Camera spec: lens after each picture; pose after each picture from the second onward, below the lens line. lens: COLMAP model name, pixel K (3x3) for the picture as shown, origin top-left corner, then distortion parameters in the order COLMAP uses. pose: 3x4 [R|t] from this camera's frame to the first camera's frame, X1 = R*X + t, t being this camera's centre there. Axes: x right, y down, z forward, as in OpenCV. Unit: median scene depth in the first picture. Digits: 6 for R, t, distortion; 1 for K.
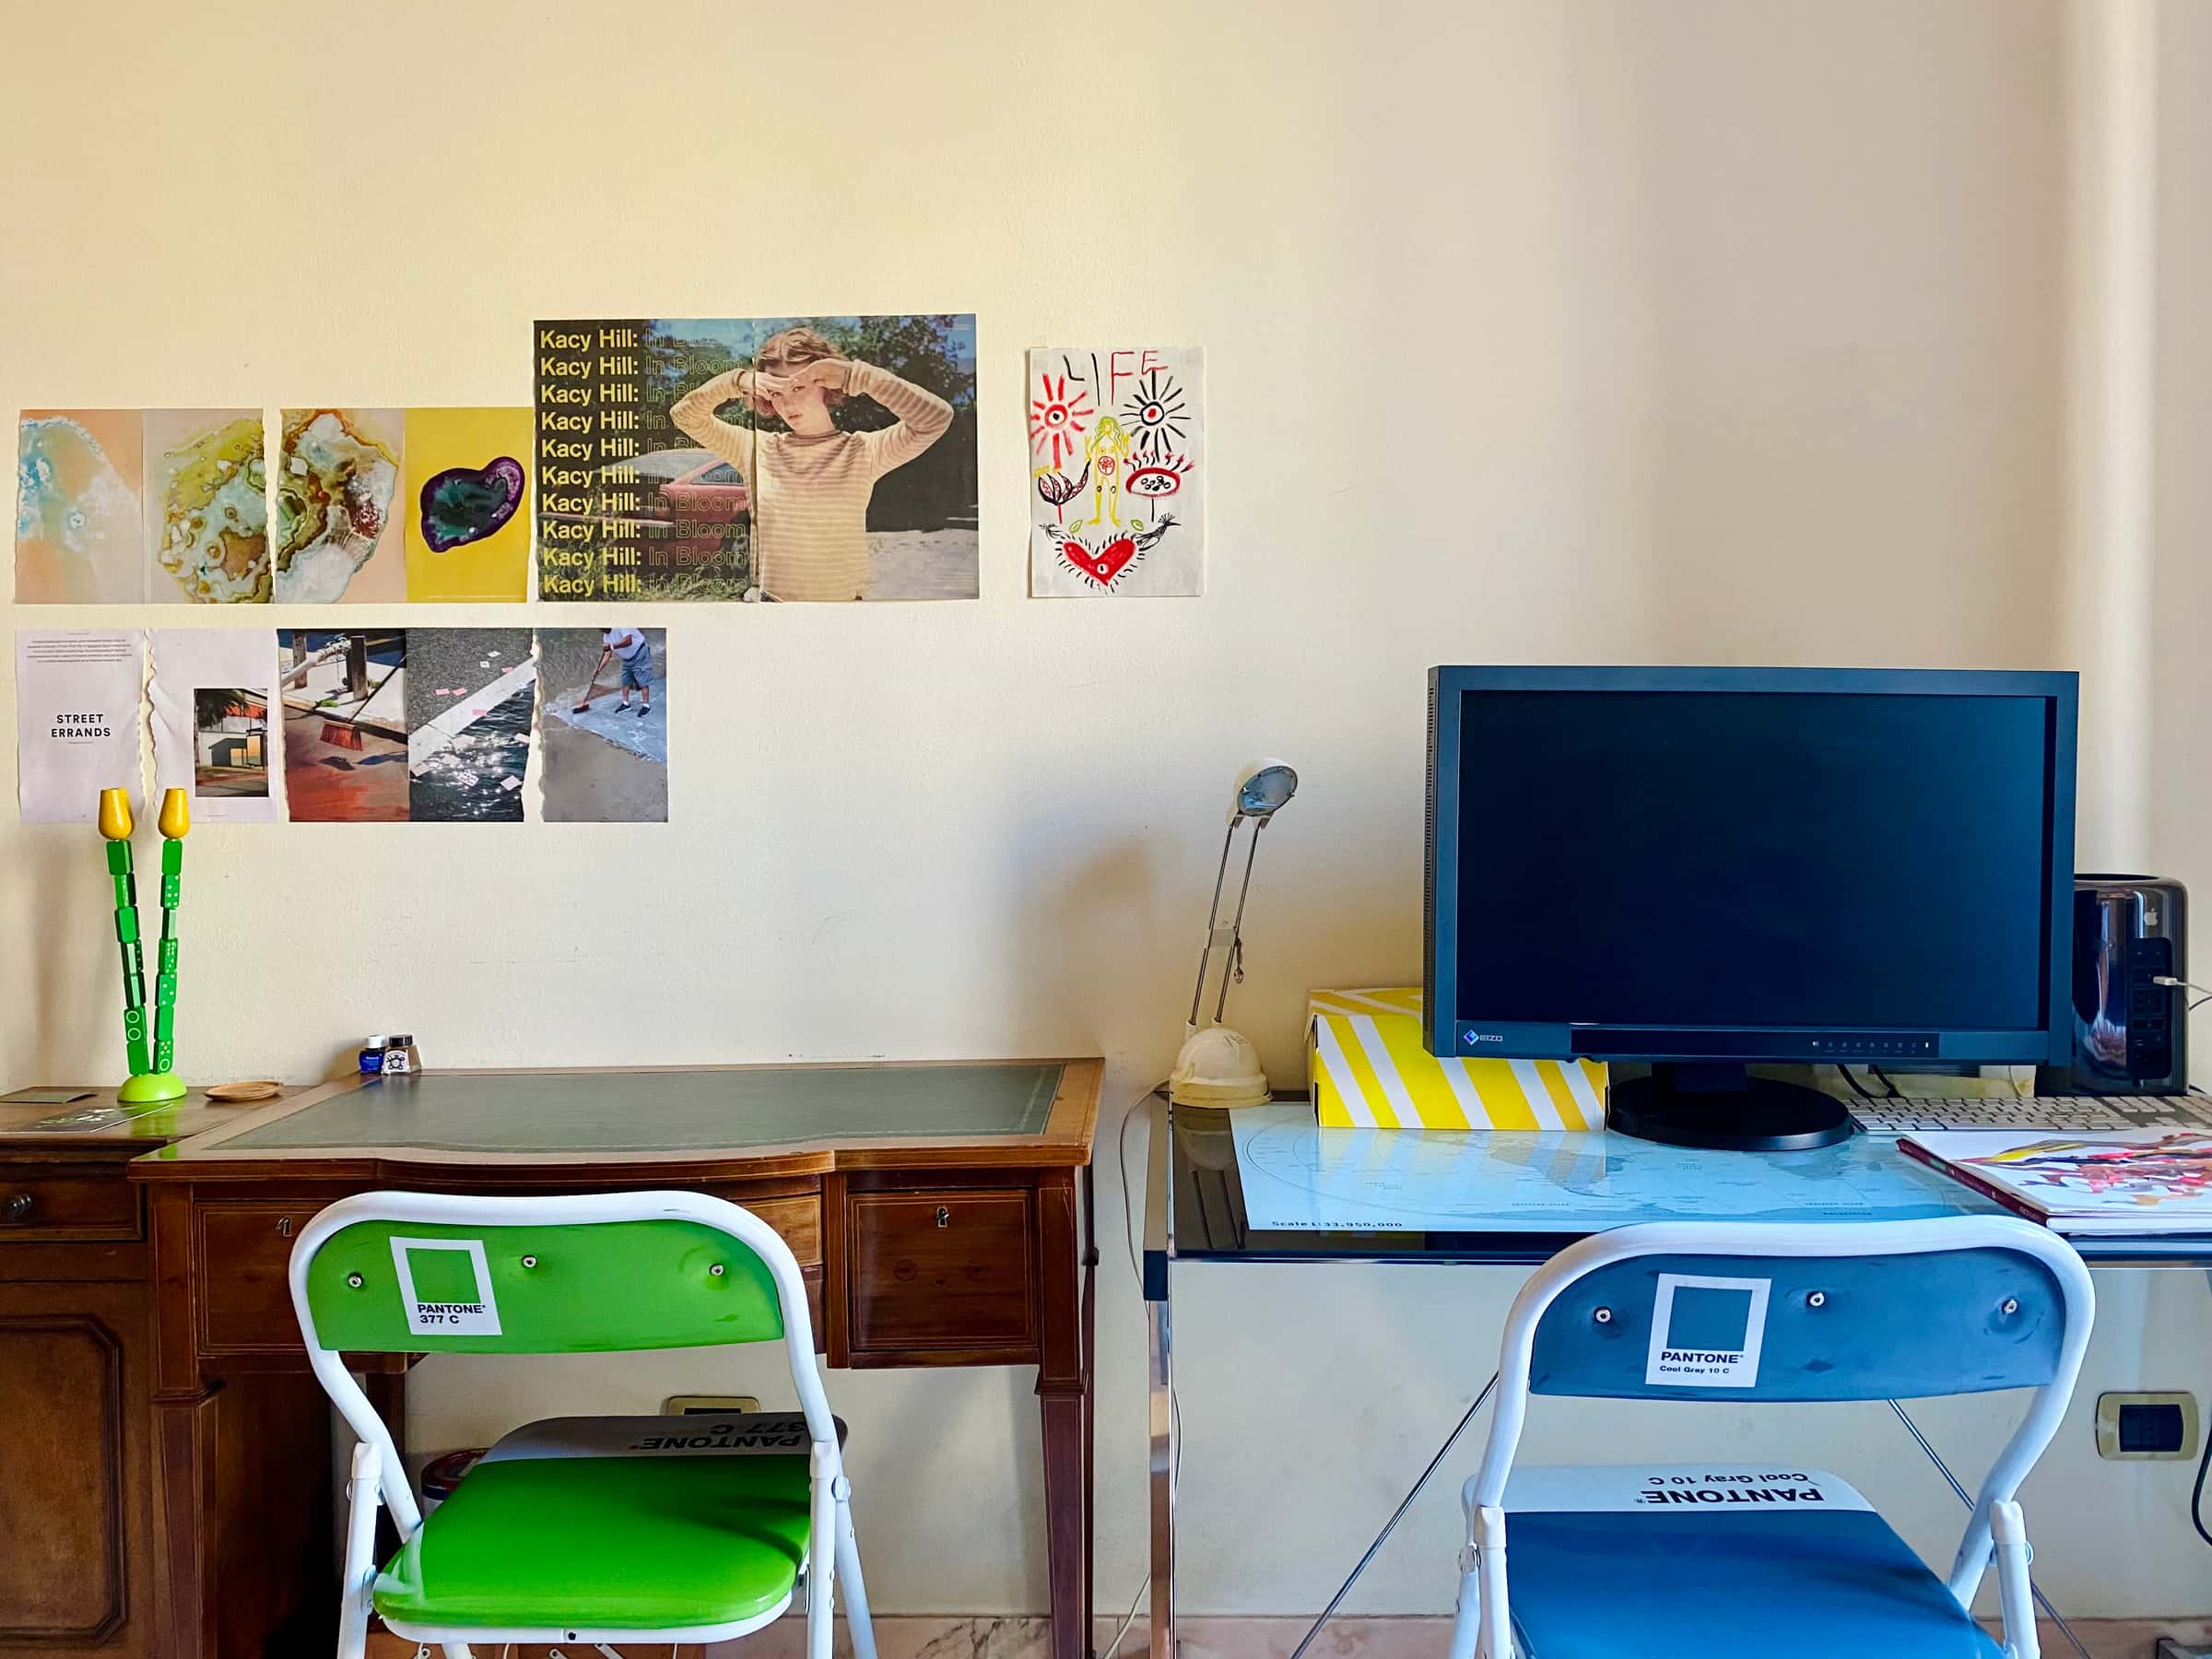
lens RADIAL K [[1660.4, 0, 1101.4], [0, 1660.4, 834.2], [0, 0, 1]] dist [0.051338, -0.056580]
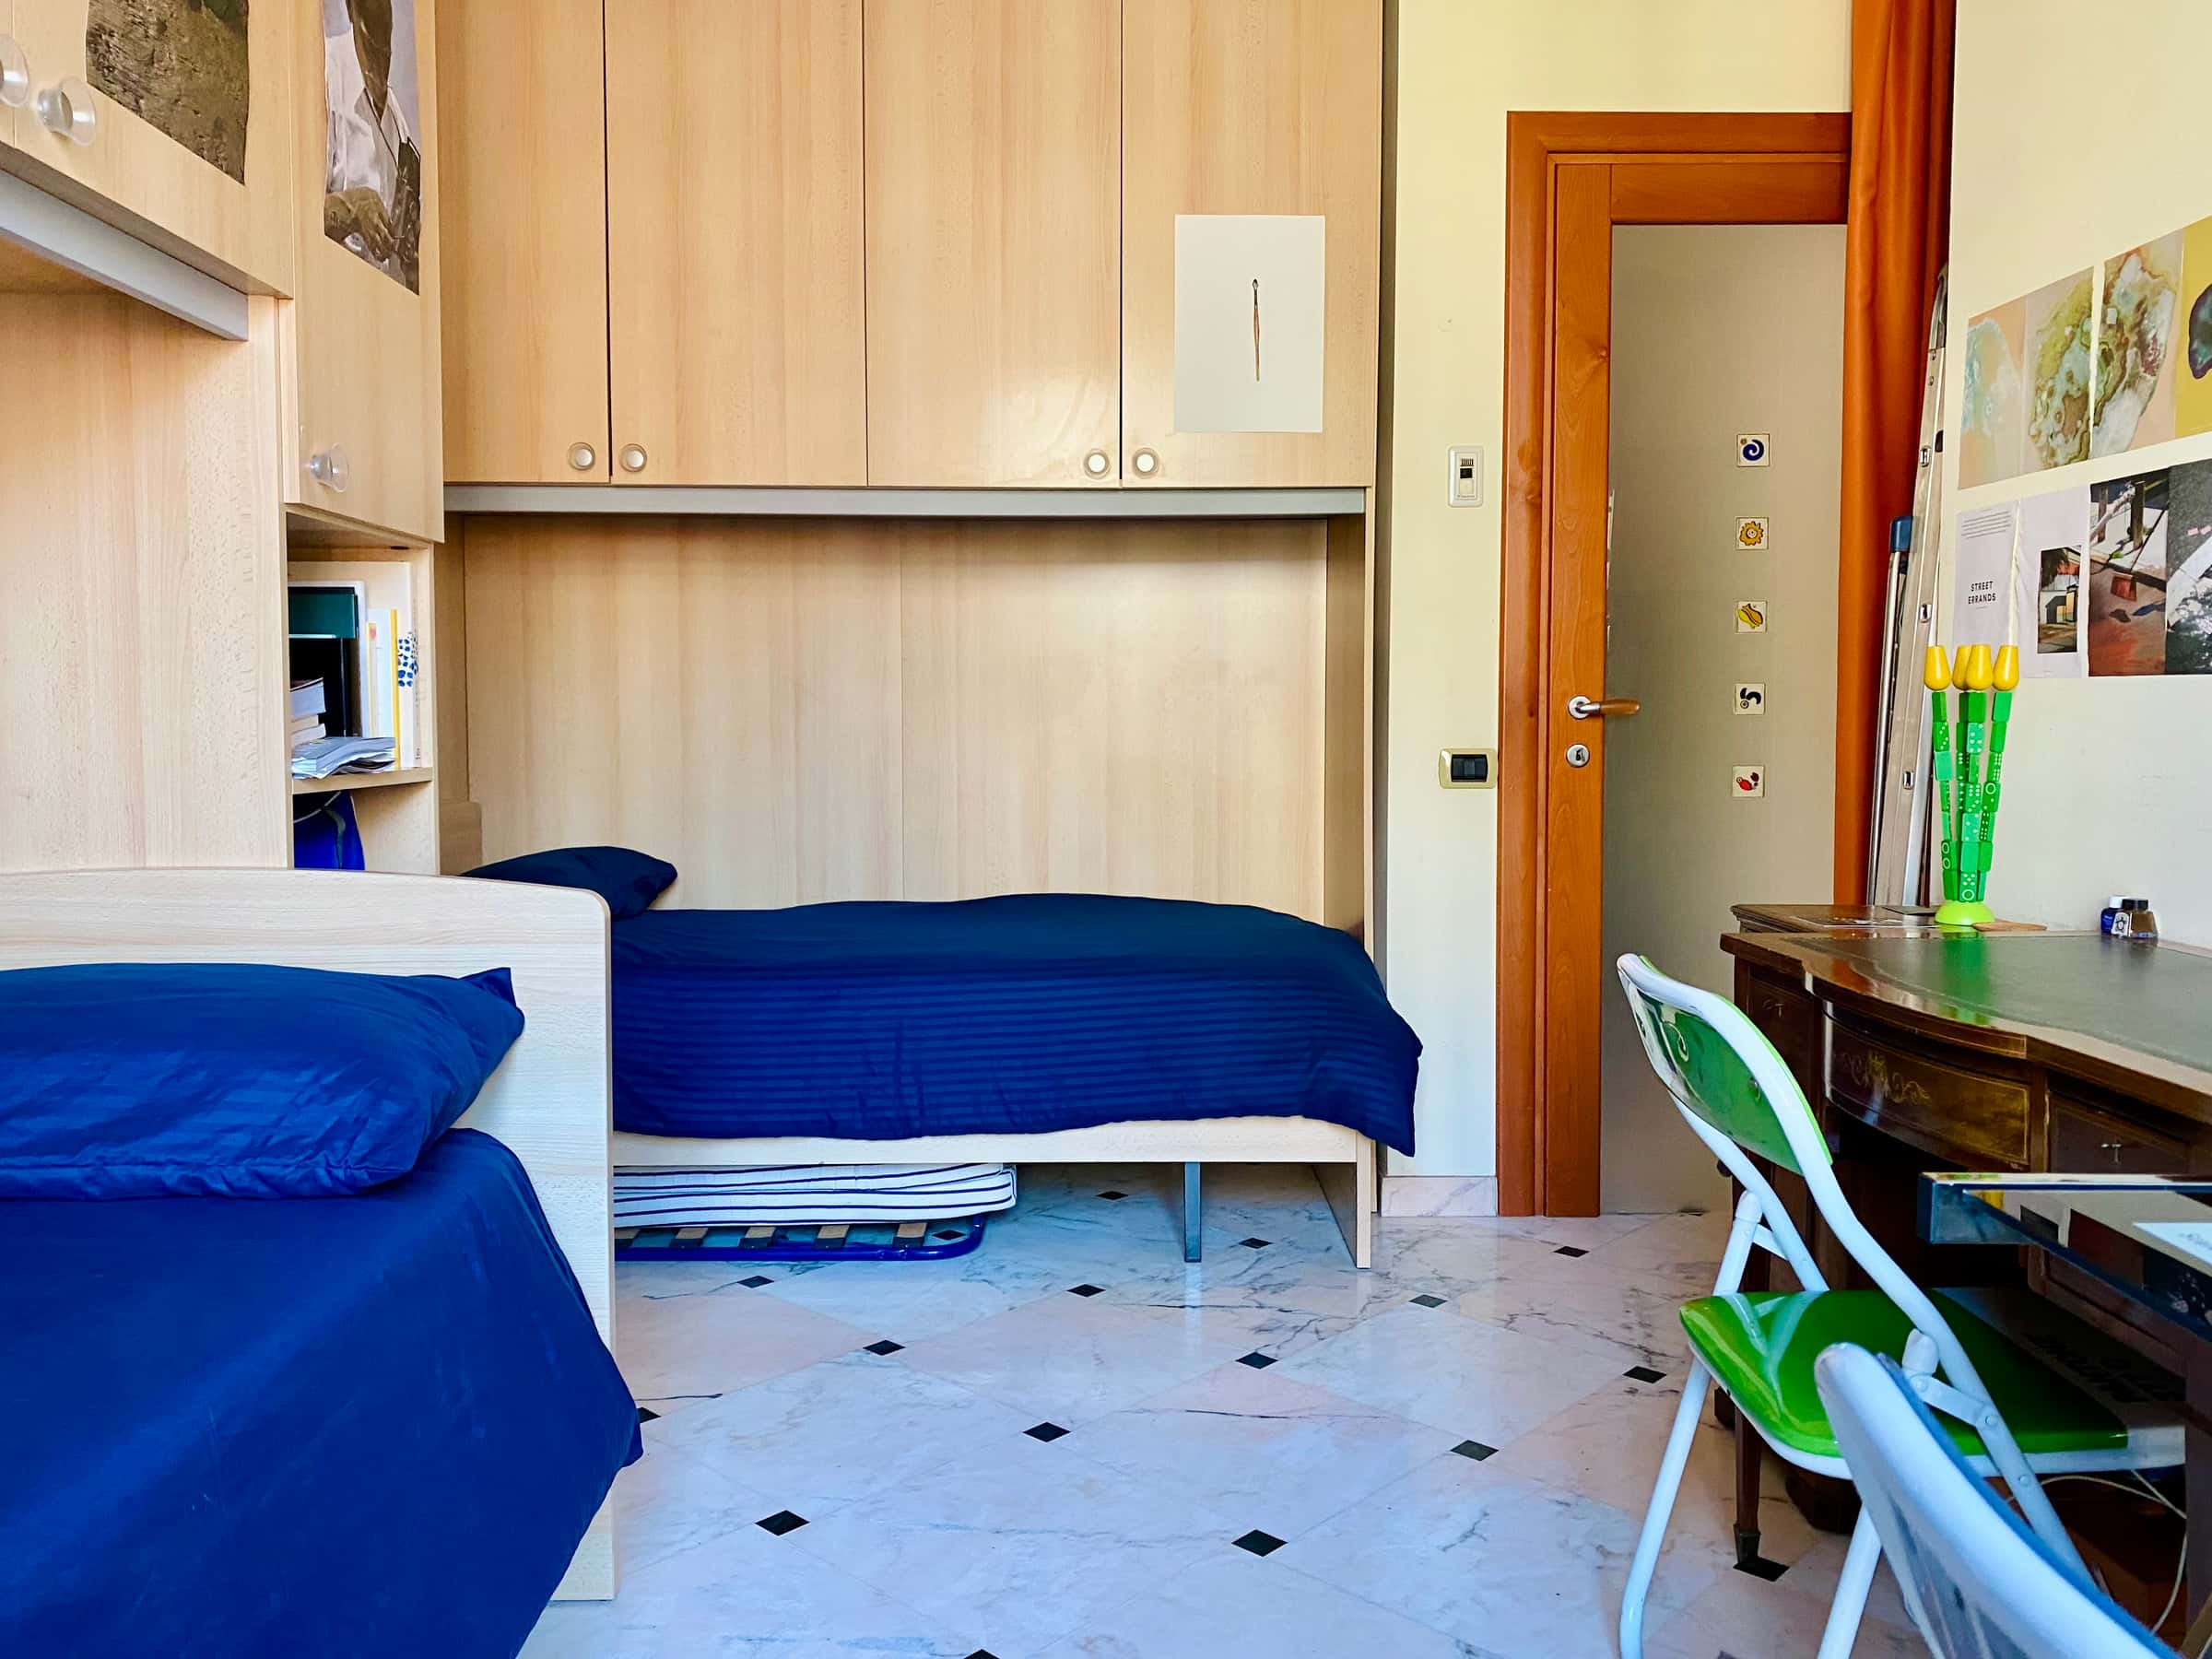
lens RADIAL K [[1660.4, 0, 1101.4], [0, 1660.4, 834.2], [0, 0, 1]] dist [0.051338, -0.056580]
pose [[0.046818, 0.085879, -0.995205, 0.507490], [-0.033722, 0.995865, 0.084349, 0.022362], [0.998334, 0.029611, 0.049520, 0.360530]]
